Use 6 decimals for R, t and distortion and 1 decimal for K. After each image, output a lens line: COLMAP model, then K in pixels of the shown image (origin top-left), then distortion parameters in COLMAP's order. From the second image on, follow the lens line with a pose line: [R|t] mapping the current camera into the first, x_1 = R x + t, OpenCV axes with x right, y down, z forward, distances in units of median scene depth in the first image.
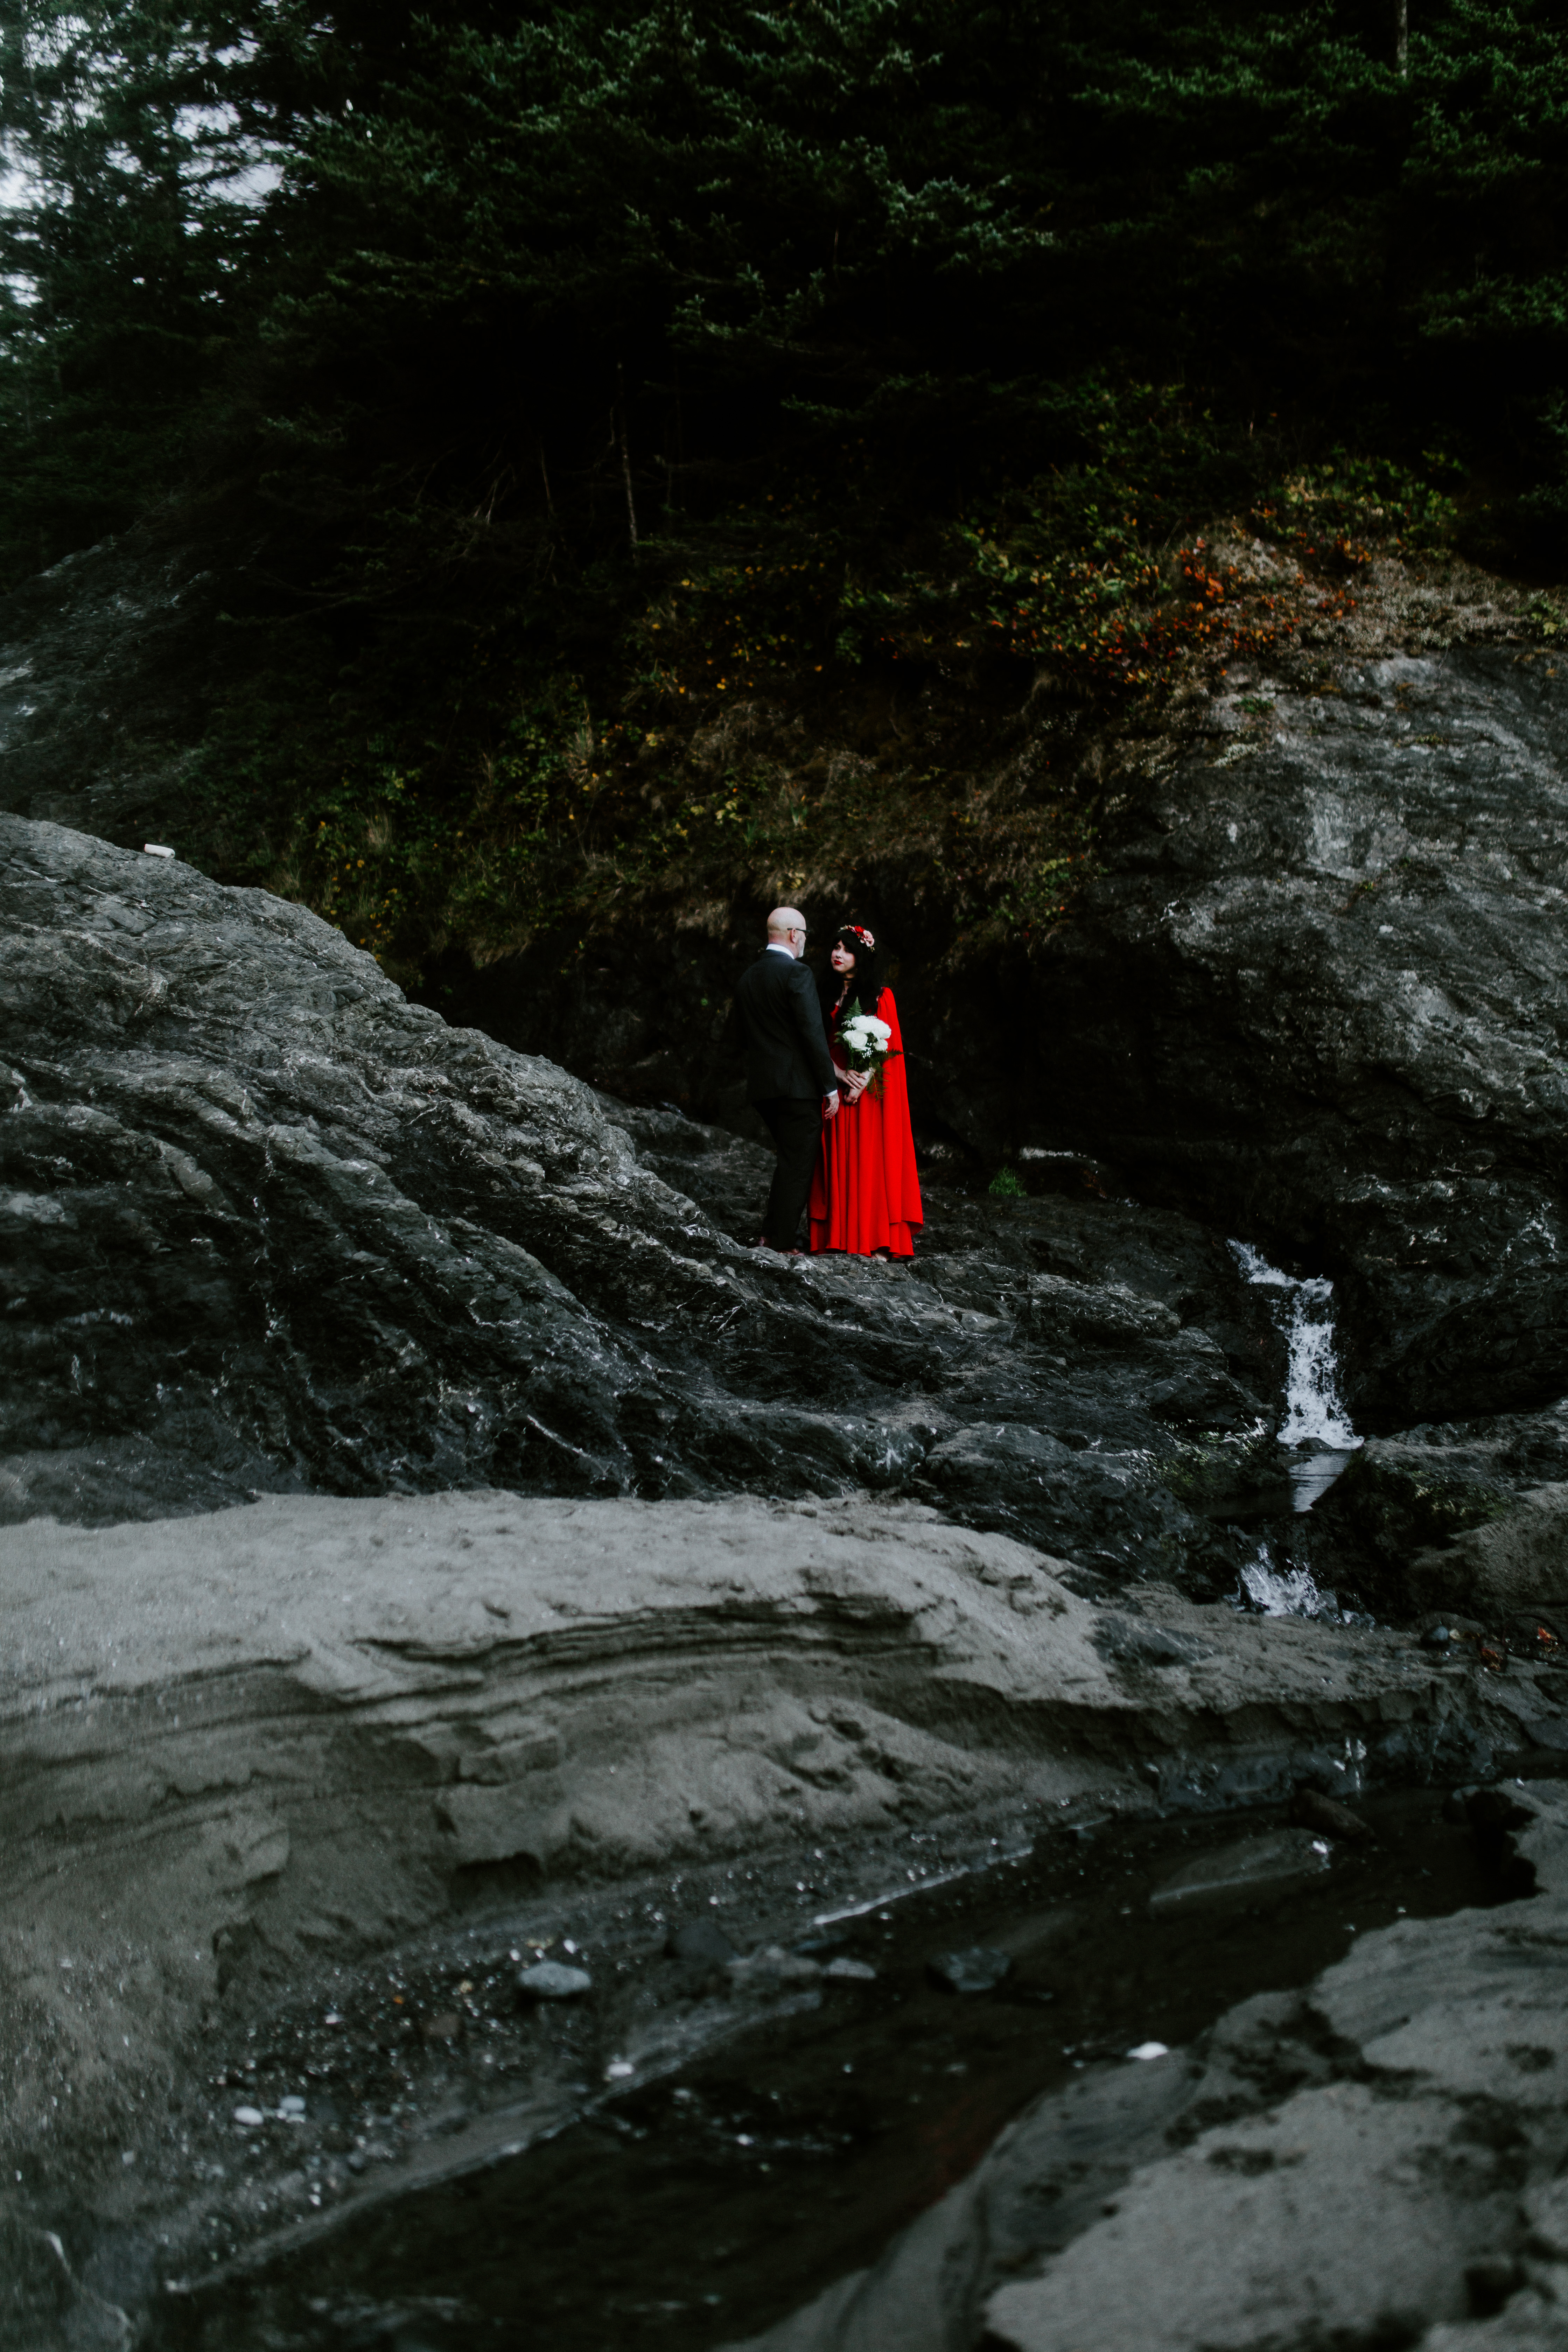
lens RADIAL K [[2205.0, 0, 784.0], [0, 2205.0, 1176.0], [0, 0, 1]] dist [-0.001859, 0.009957]
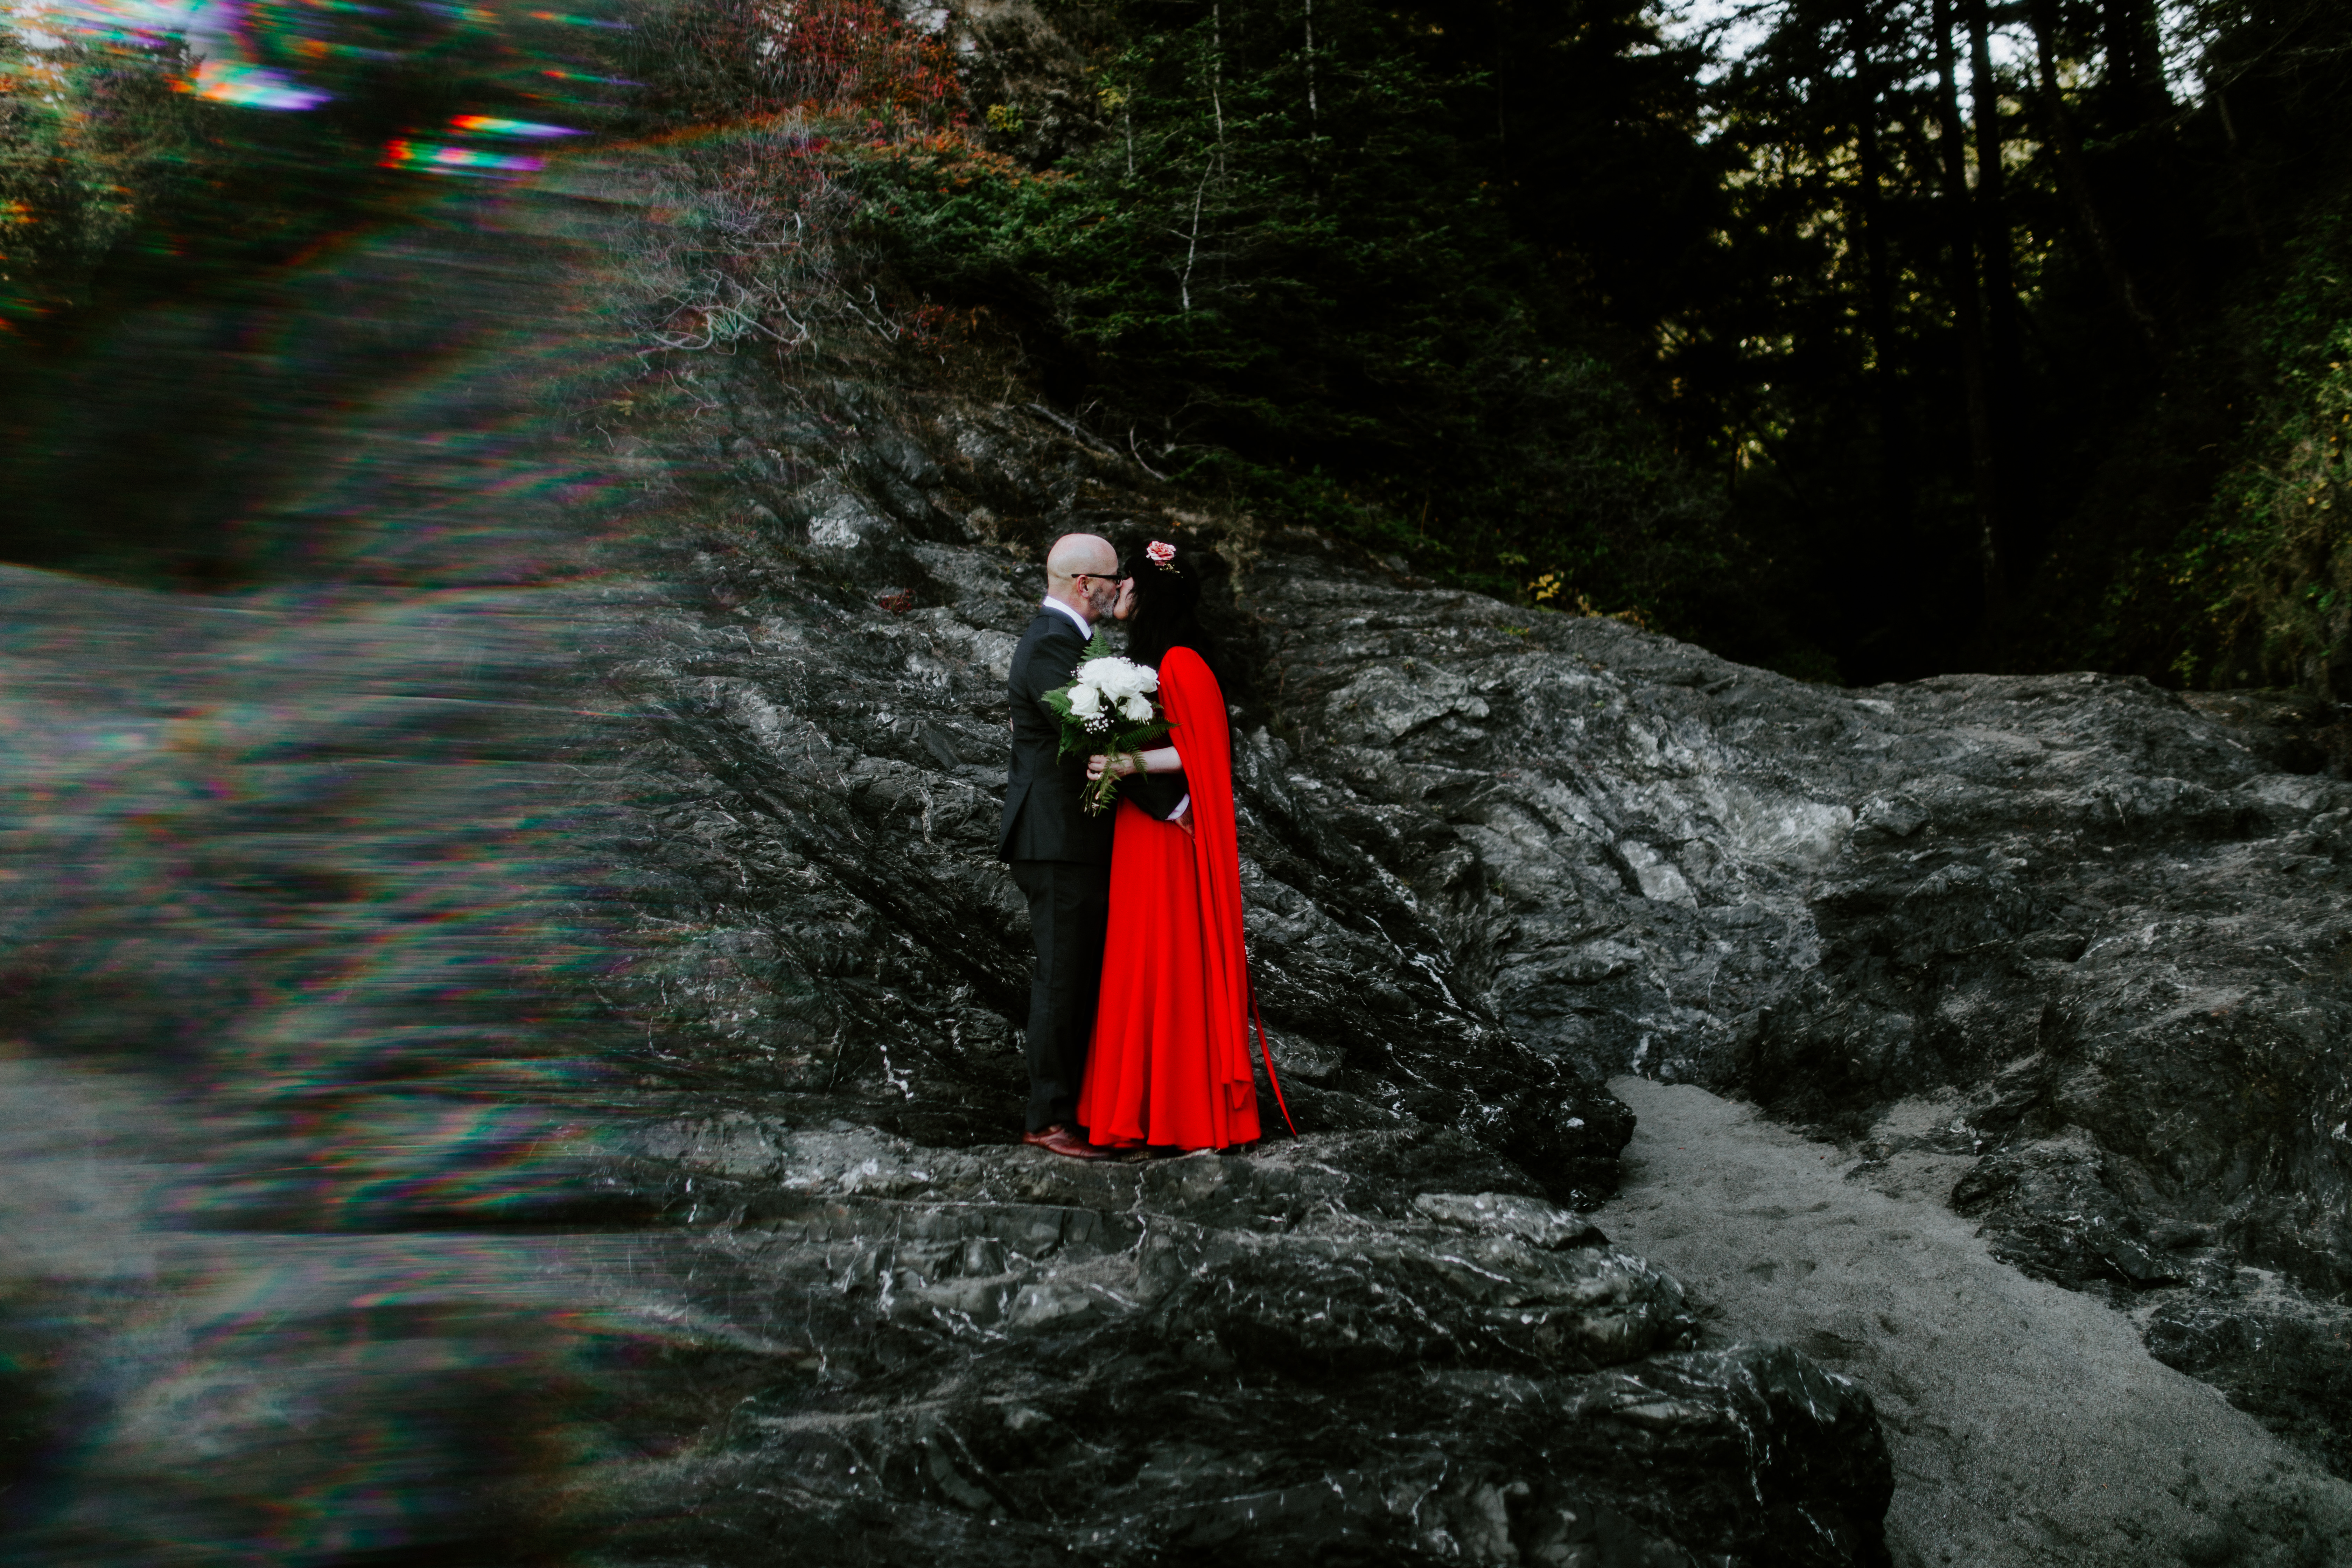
lens RADIAL K [[2205.0, 0, 1176.0], [0, 2205.0, 784.0], [0, 0, 1]] dist [-0.001859, 0.009957]
pose [[0.530148, -0.077958, -0.844314, 0.248088], [0.066523, 0.996519, -0.050242, -0.011830], [0.845292, -0.029531, 0.533488, 0.347487]]
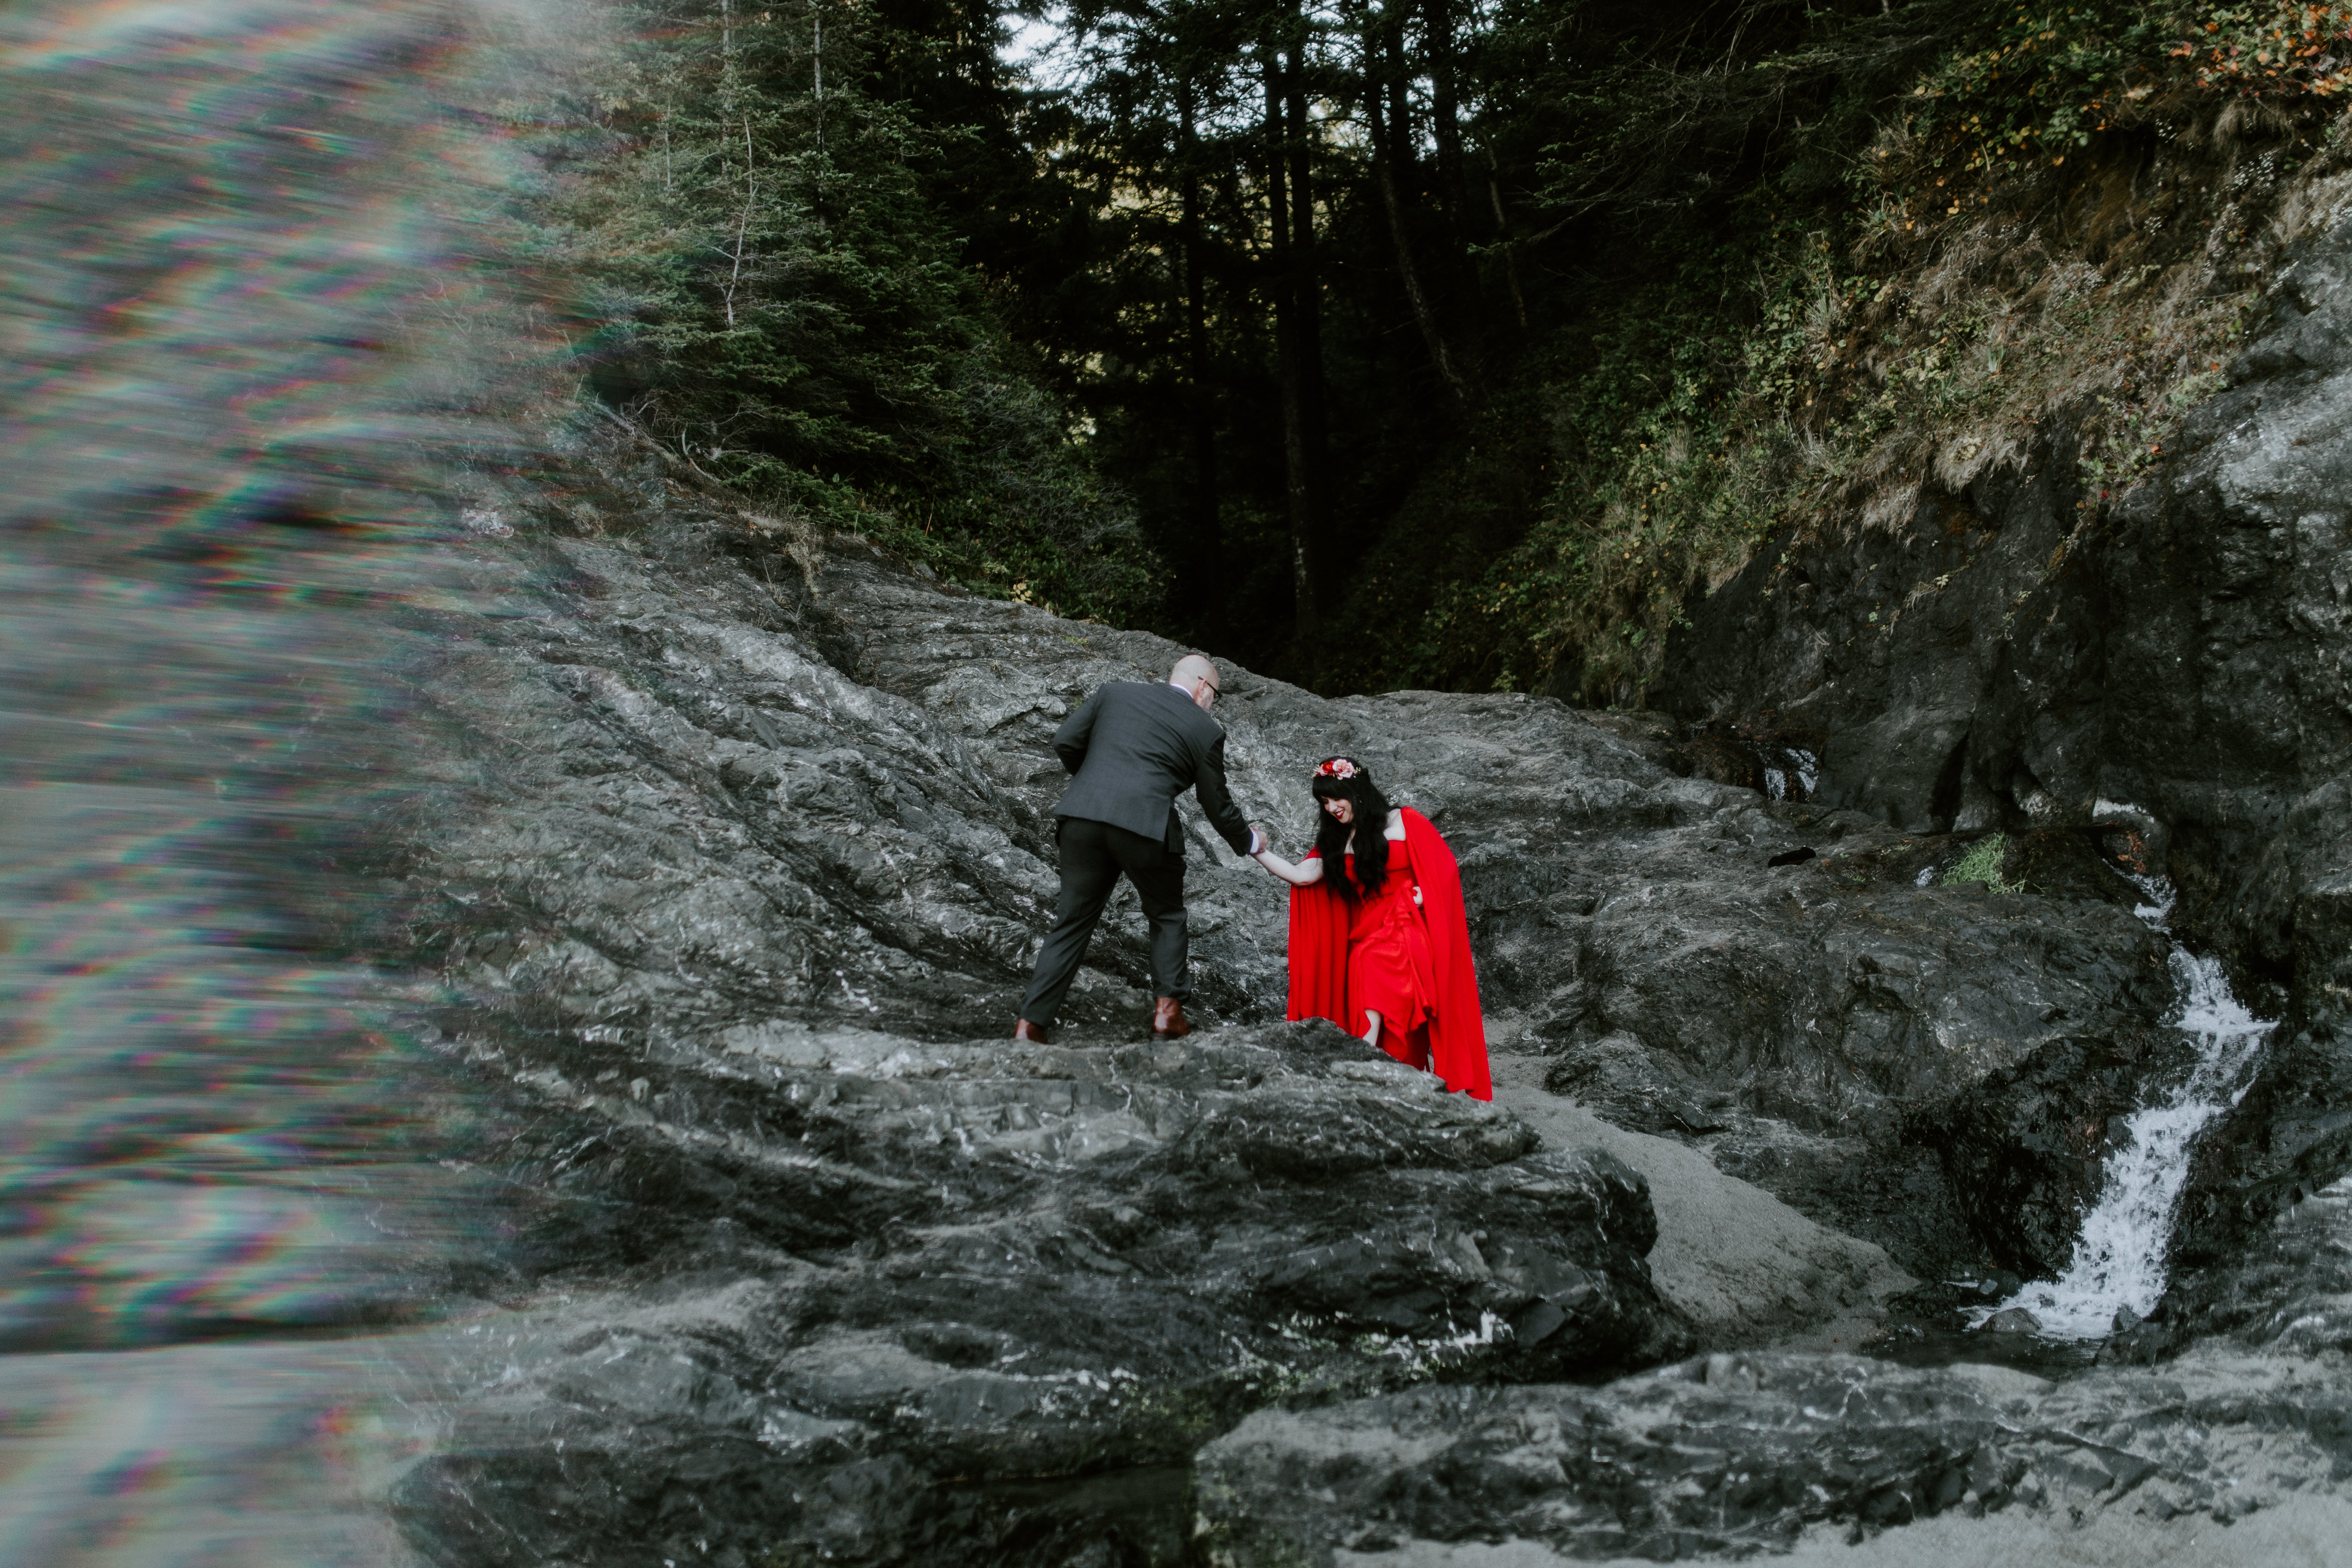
lens RADIAL K [[2205.0, 0, 1176.0], [0, 2205.0, 784.0], [0, 0, 1]] dist [-0.001859, 0.009957]
pose [[0.777692, -0.057117, -0.626045, 0.254195], [0.055281, 0.998220, -0.022401, -0.014442], [0.626210, -0.017187, 0.779465, 0.215160]]
